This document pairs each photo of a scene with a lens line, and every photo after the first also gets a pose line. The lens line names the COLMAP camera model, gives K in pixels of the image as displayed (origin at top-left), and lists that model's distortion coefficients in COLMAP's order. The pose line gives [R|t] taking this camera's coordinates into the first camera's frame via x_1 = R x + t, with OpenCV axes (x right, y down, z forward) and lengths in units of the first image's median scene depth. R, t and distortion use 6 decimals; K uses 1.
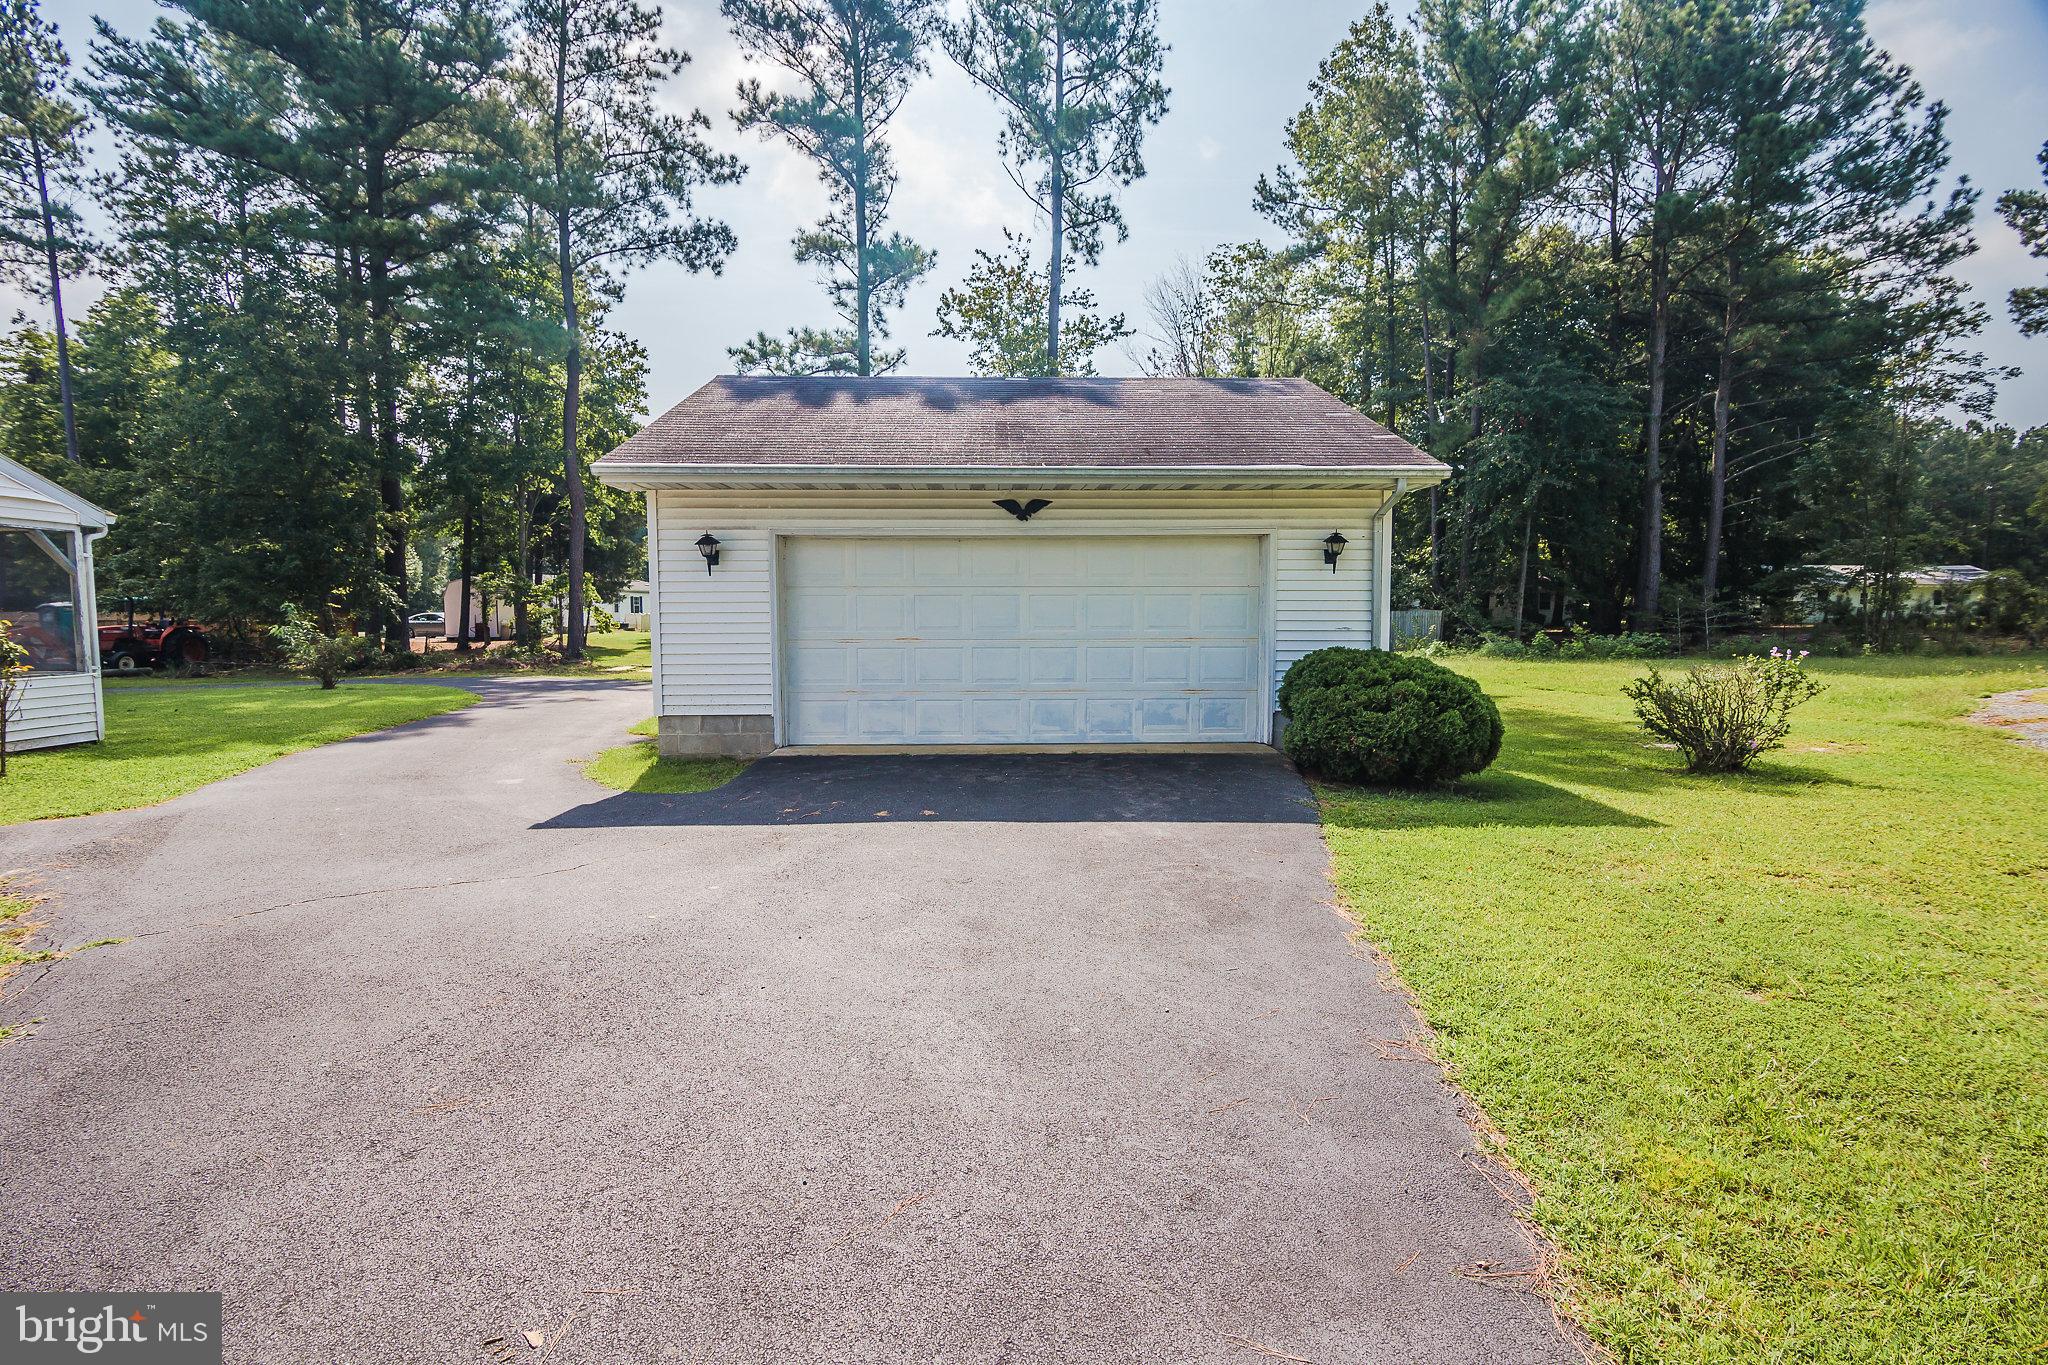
lens RADIAL K [[997.0, 0, 1025.8], [0, 997.0, 656.7], [0, 0, 1]] dist [-0.001064, 0.000021]
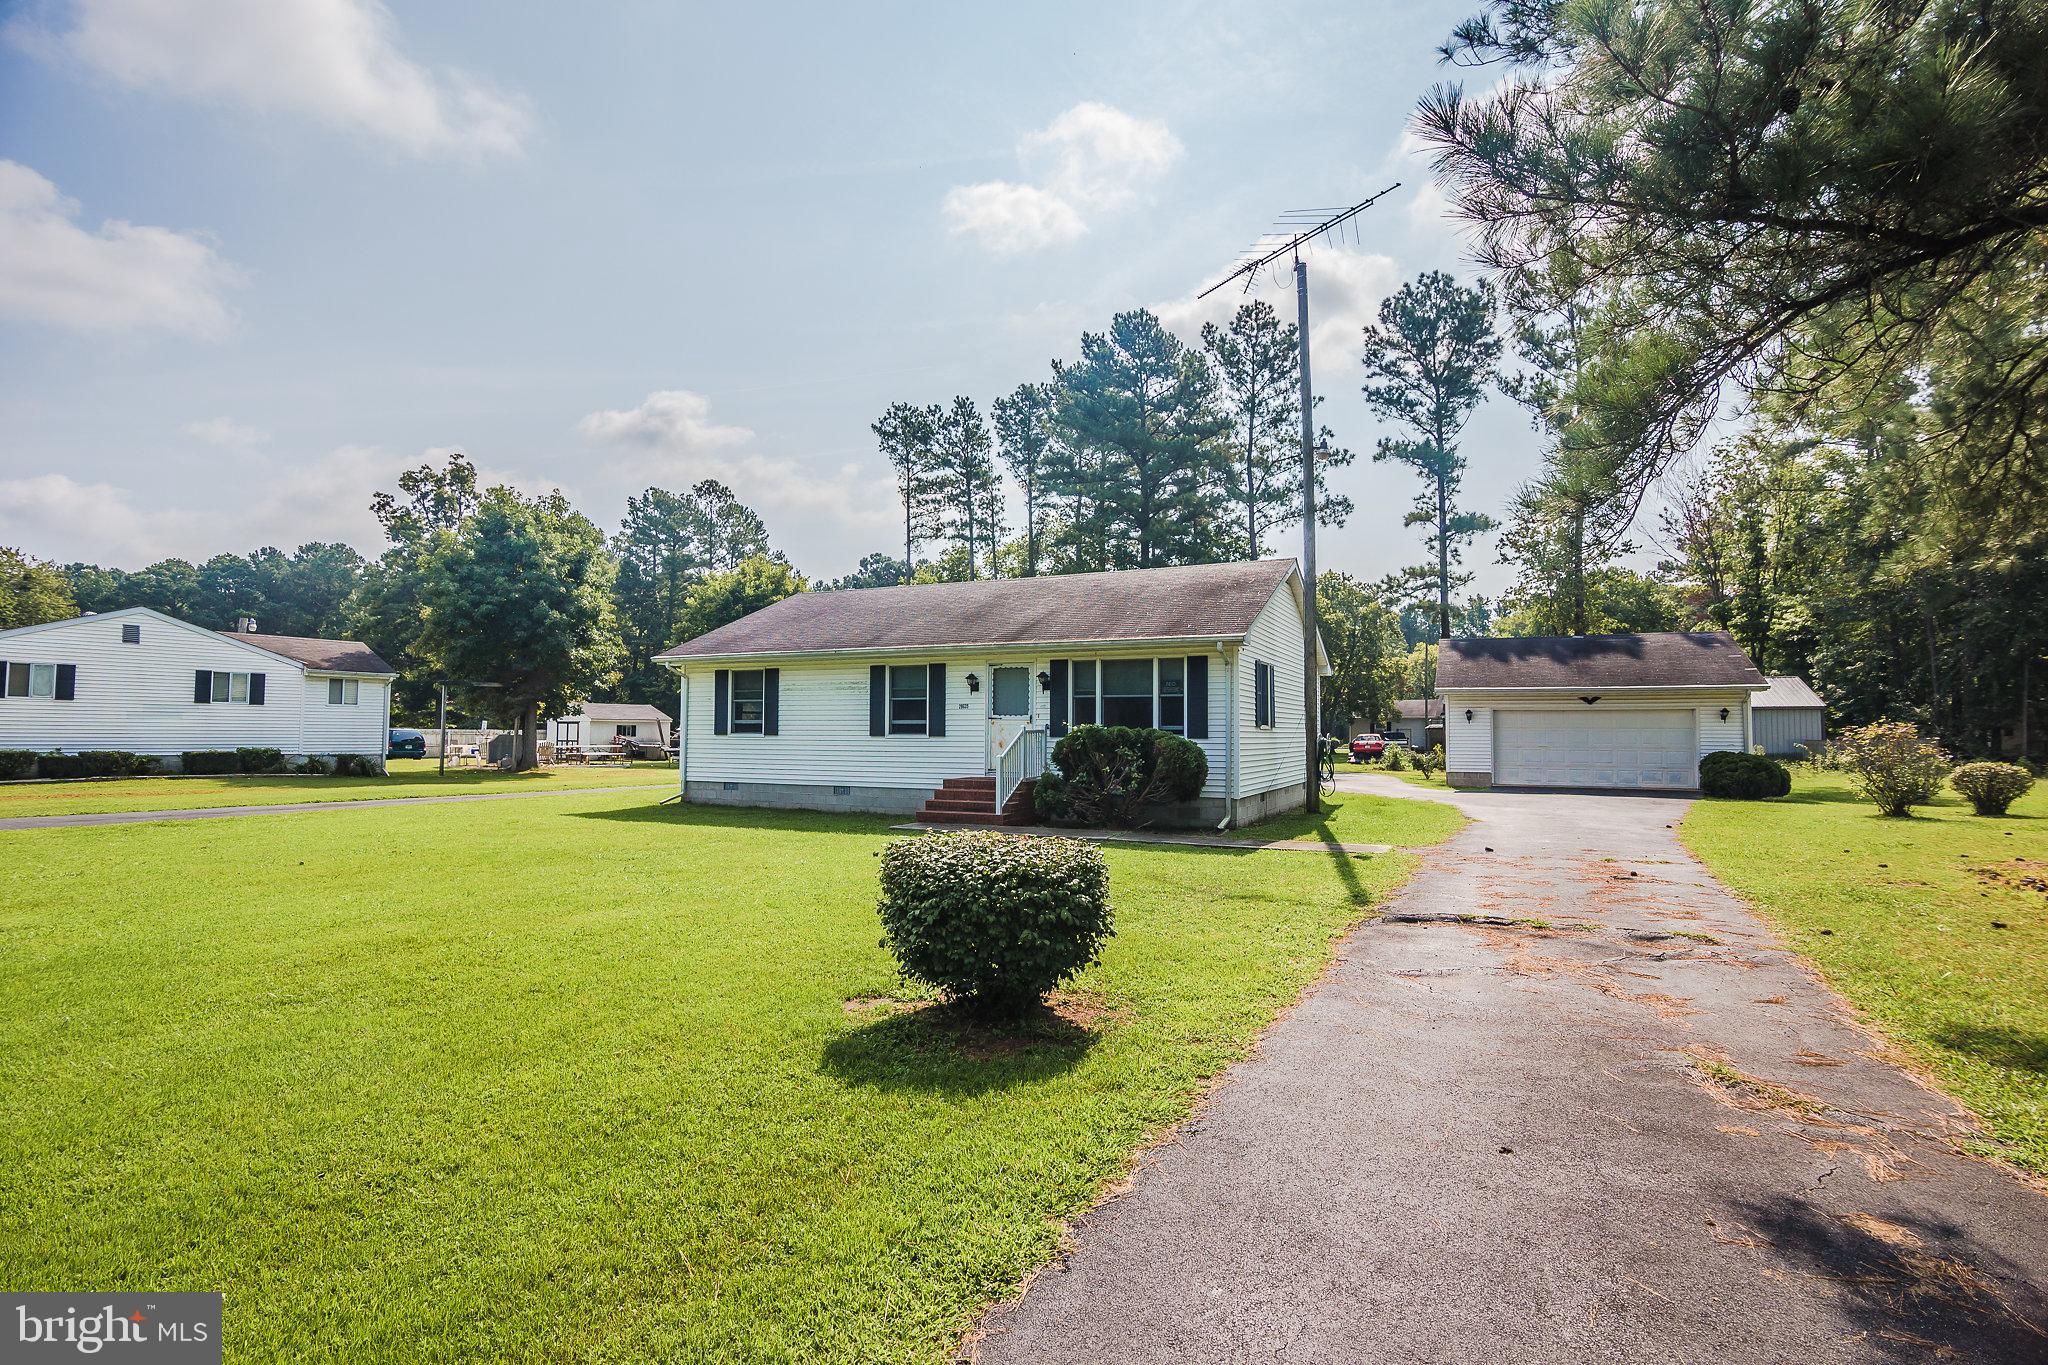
lens RADIAL K [[1017.1, 0, 1013.3], [0, 1017.1, 686.3], [0, 0, 1]] dist [-0.017541, 0.000745]
pose [[0.896701, -0.012979, -0.442447, -0.067467], [-0.028787, 0.995744, -0.087552, 0.036208], [0.441700, 0.091245, 0.892511, -0.761443]]
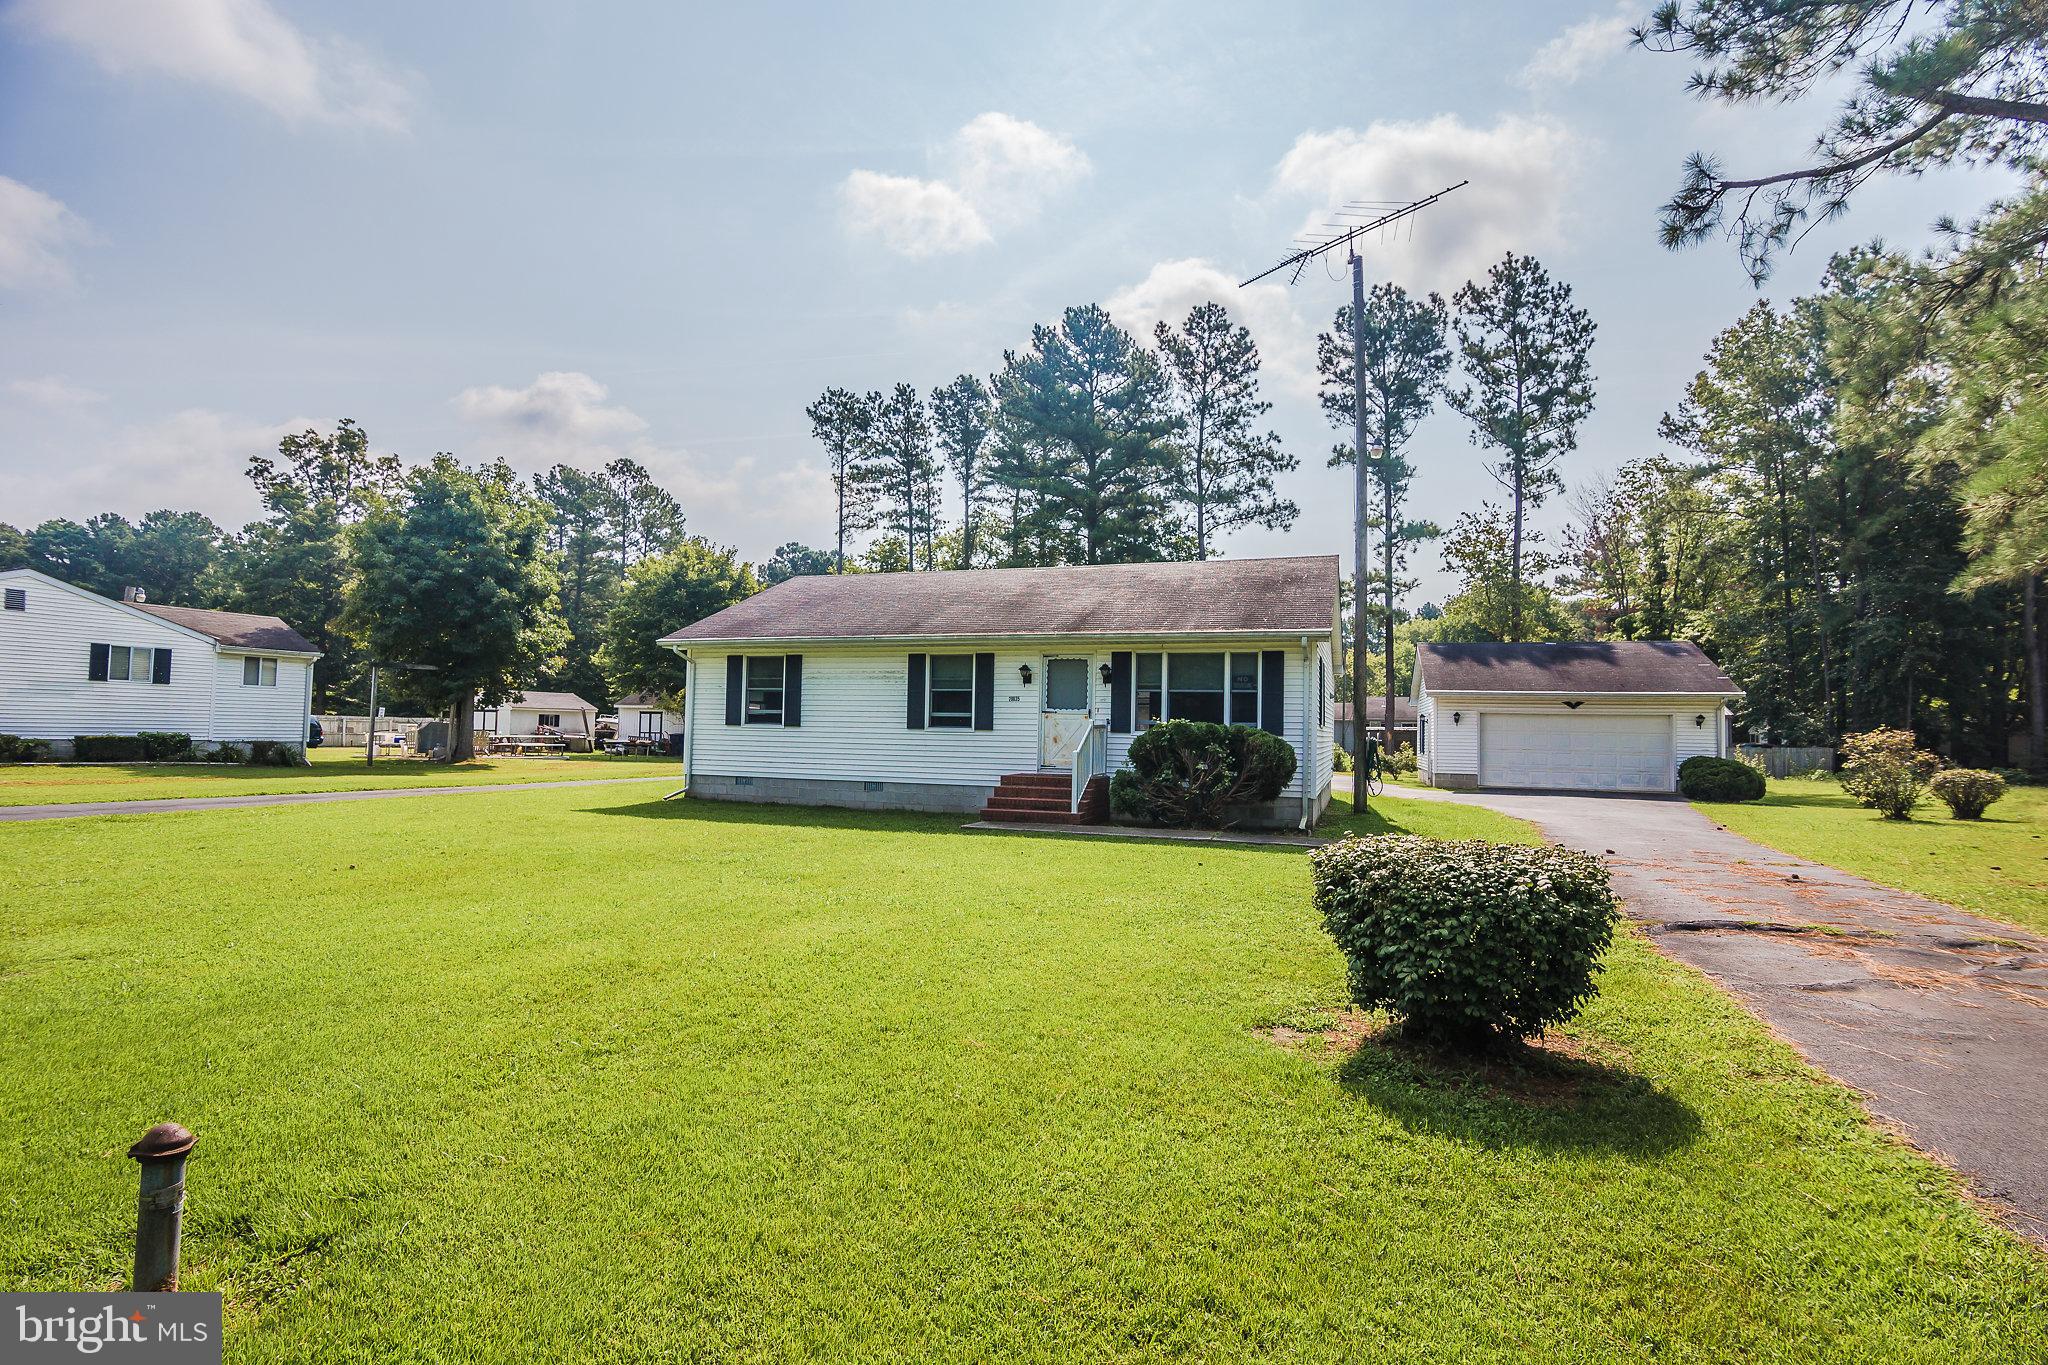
lens RADIAL K [[1017.1, 0, 1013.3], [0, 1017.1, 686.3], [0, 0, 1]] dist [-0.017541, 0.000745]
pose [[0.939785, 0.005889, -0.341716, -0.178339], [-0.038582, 0.995288, -0.088954, 0.040431], [0.339582, 0.096781, 0.935584, -0.772581]]
